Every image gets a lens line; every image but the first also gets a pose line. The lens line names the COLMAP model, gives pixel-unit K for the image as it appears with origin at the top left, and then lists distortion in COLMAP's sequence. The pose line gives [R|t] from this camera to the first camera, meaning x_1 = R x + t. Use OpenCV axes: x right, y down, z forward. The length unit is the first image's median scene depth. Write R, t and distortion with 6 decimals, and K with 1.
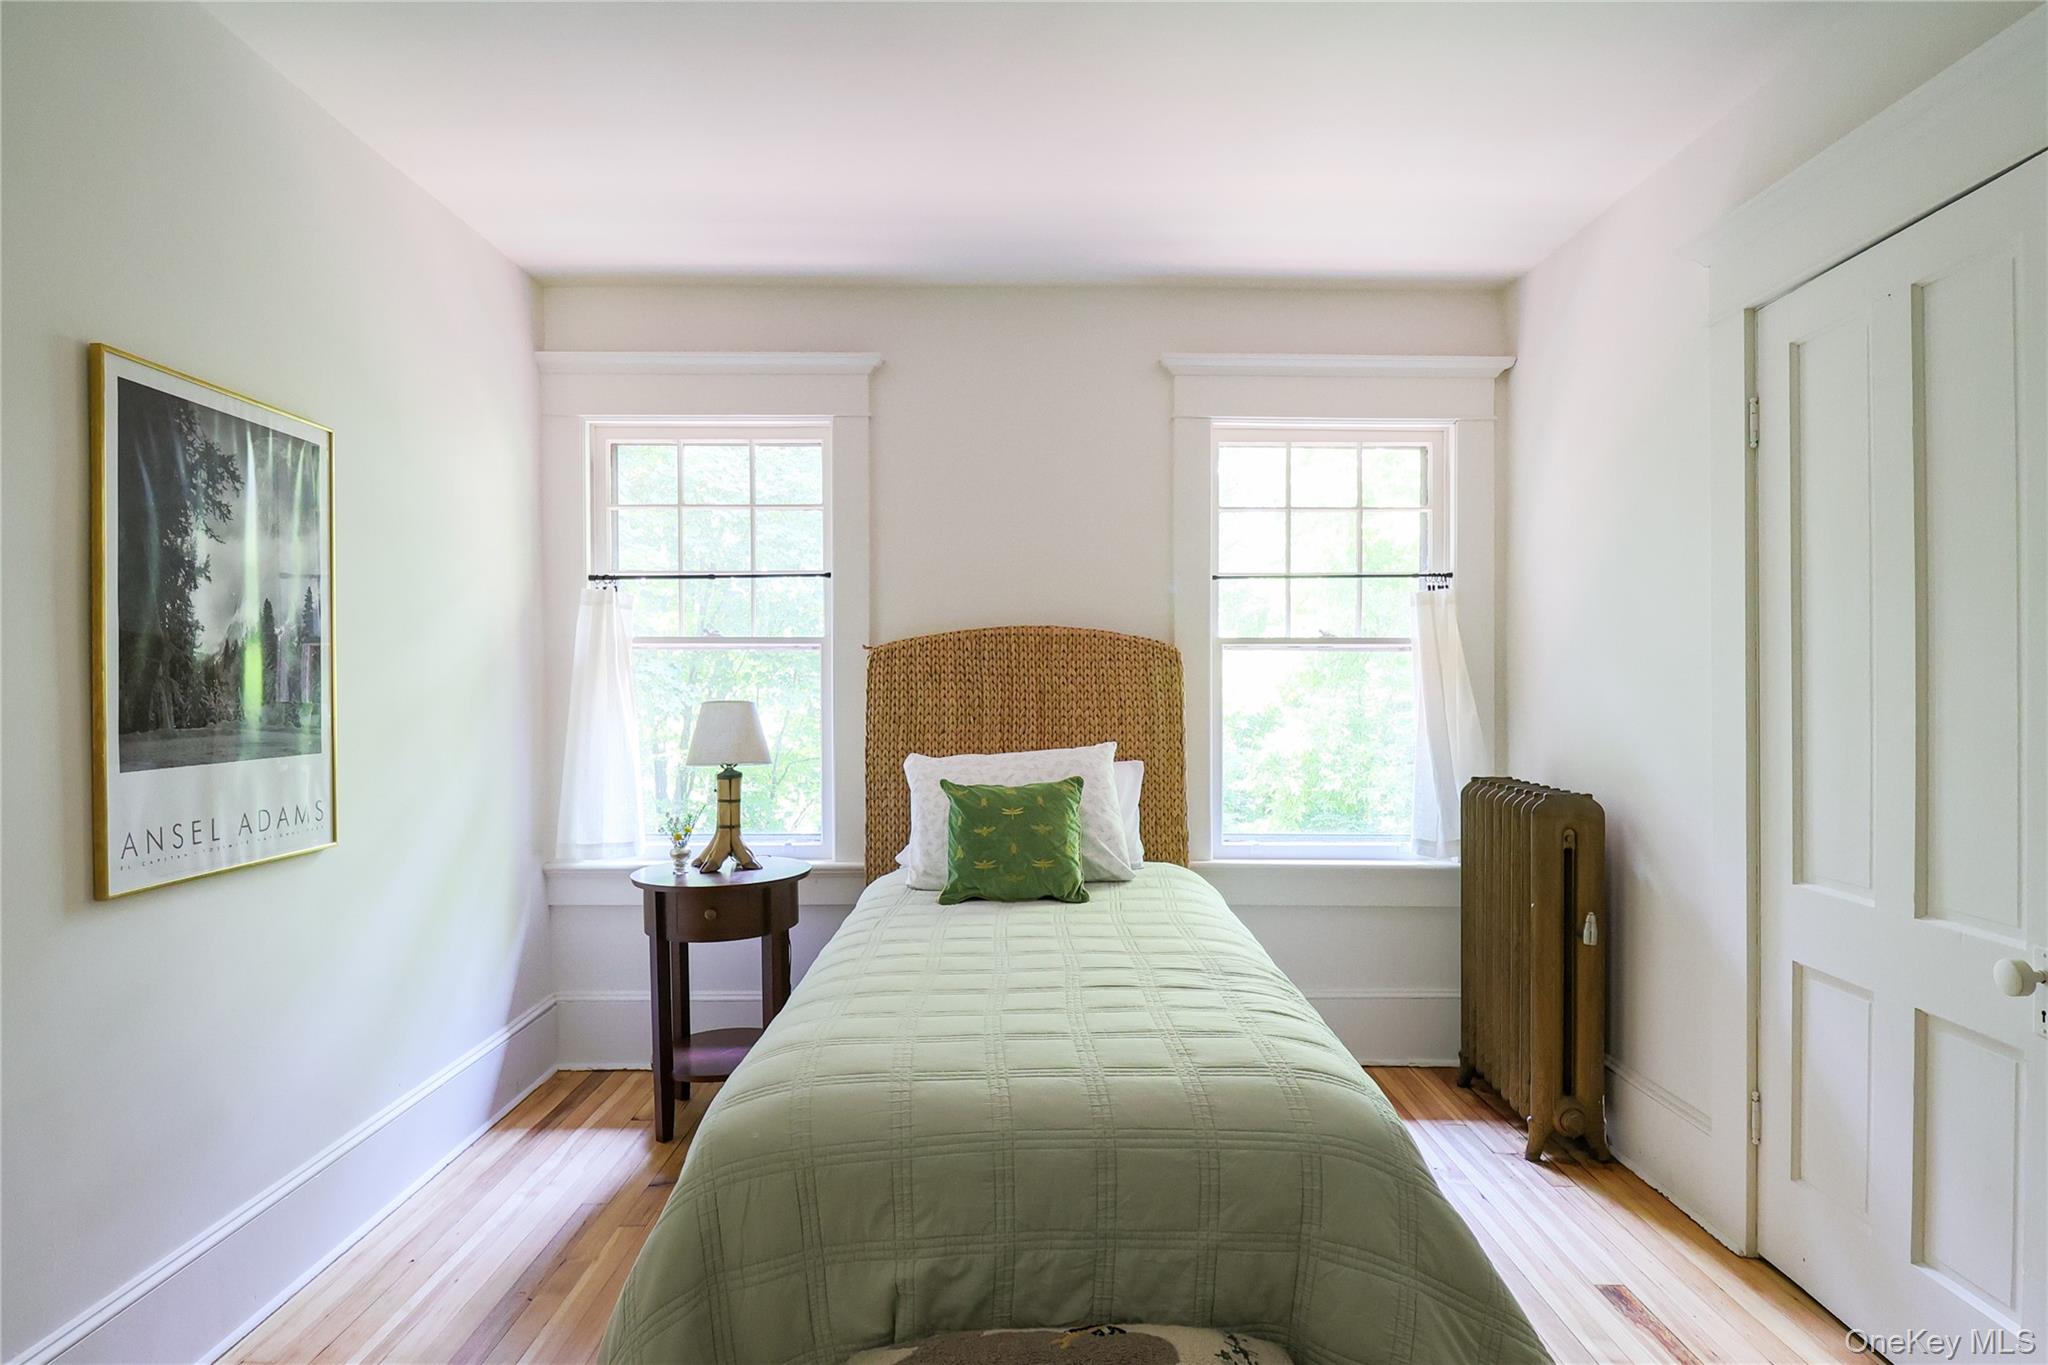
lens RADIAL K [[1079.4, 0, 1031.3], [0, 1079.4, 686.9], [0, 0, 1]] dist [-0.006051, -0.003171]
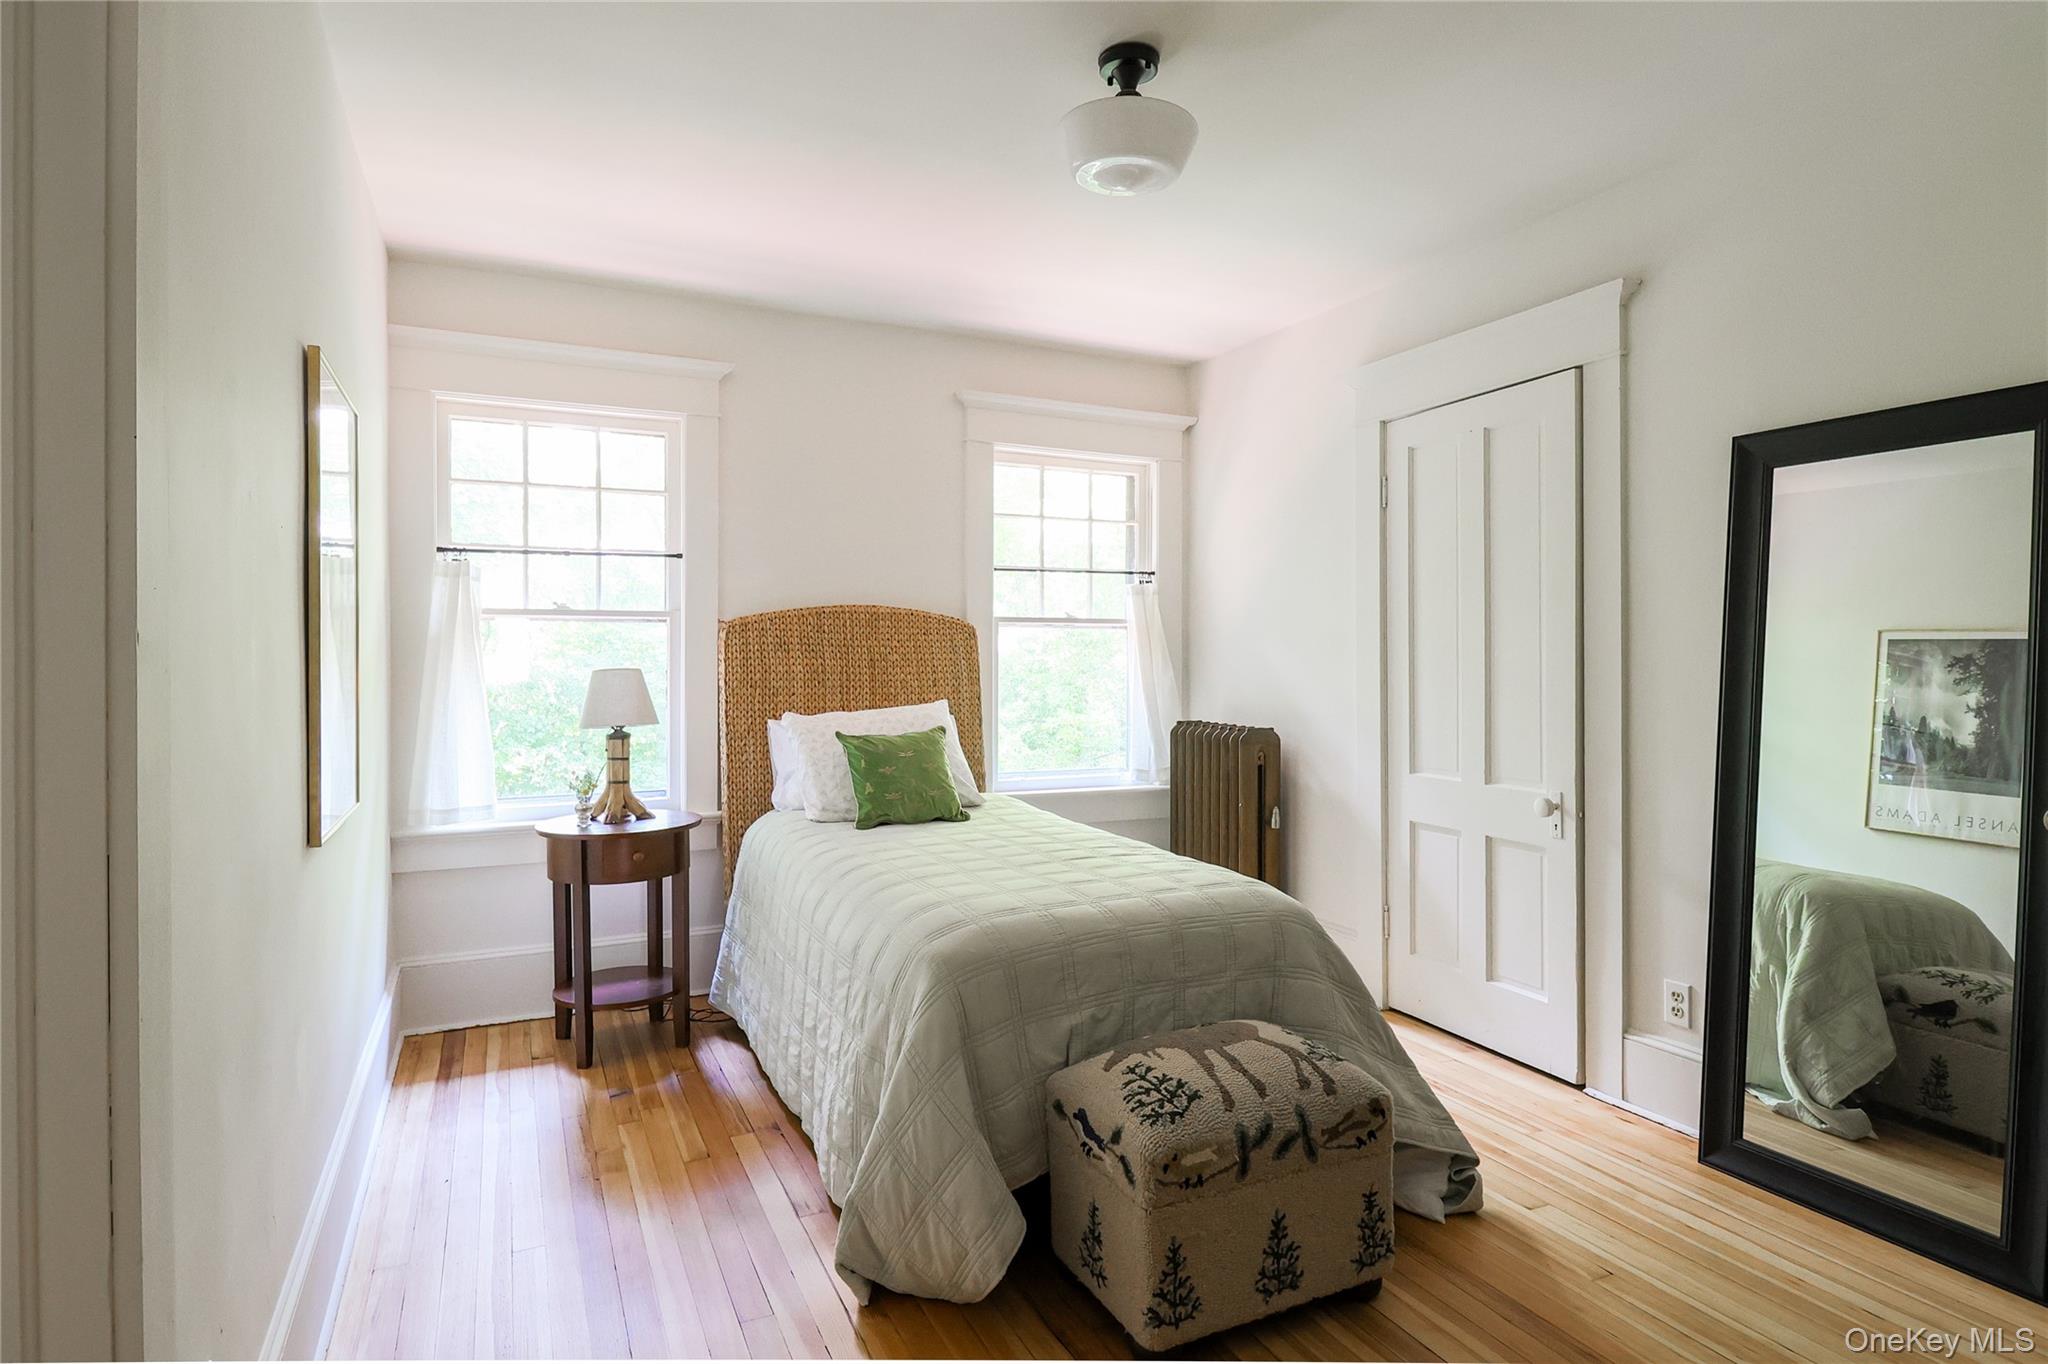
lens RADIAL K [[1088.0, 0, 1024.4], [0, 1088.0, 651.8], [0, 0, 1]] dist [-0.001439, -0.000819]
pose [[0.905412, 0.001687, 0.424530, -0.357380], [0.001510, 0.999973, -0.007195, 0.004399], [-0.424530, 0.007156, 0.905385, -0.175461]]
